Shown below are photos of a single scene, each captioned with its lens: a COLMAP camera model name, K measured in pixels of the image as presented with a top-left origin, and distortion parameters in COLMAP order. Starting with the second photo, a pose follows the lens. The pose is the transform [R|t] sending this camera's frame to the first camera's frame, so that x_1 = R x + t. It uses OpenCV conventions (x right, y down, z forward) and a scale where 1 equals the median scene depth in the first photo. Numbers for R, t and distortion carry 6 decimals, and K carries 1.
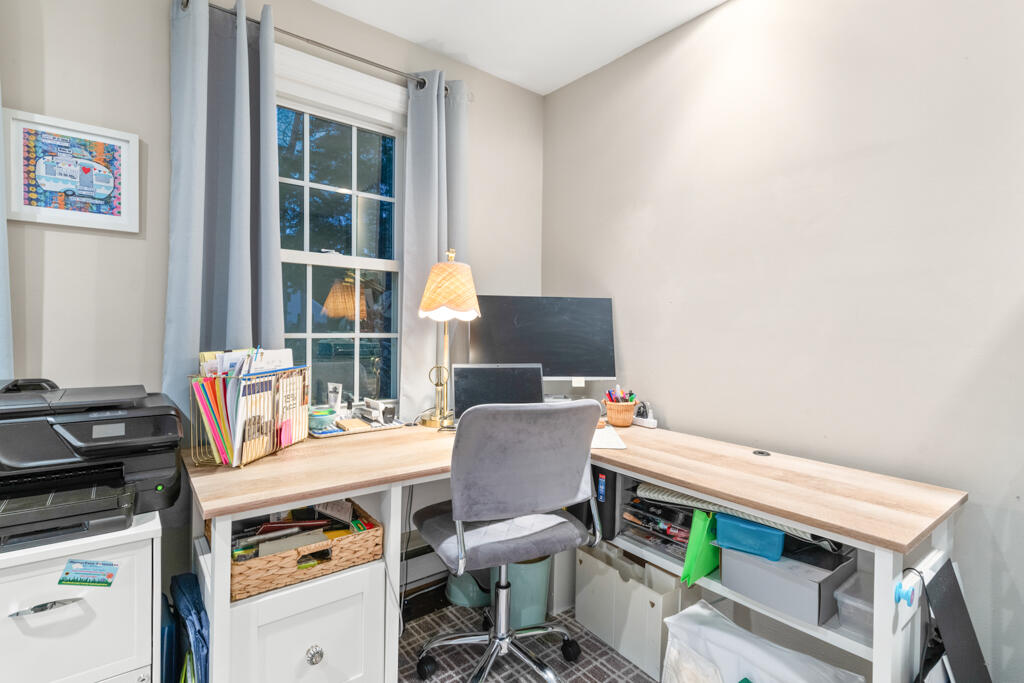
lens RADIAL K [[492.6, 0, 512.5], [0, 492.6, 340.2], [0, 0, 1]] dist [0.005214, -0.000663]
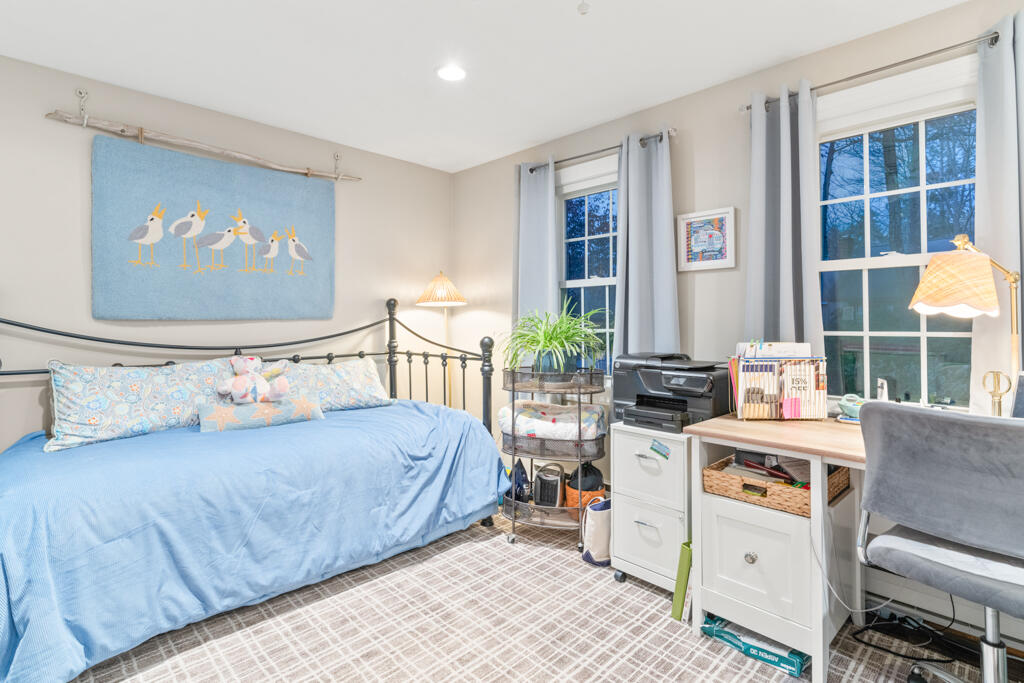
lens RADIAL K [[492.6, 0, 512.8], [0, 492.6, 331.4], [0, 0, 1]] dist [0.005214, -0.000663]
pose [[0.112668, 0.003310, -0.993627, 0.779810], [-0.025478, 0.999675, 0.000441, 0.006814], [0.993306, 0.025266, 0.112715, 0.125923]]
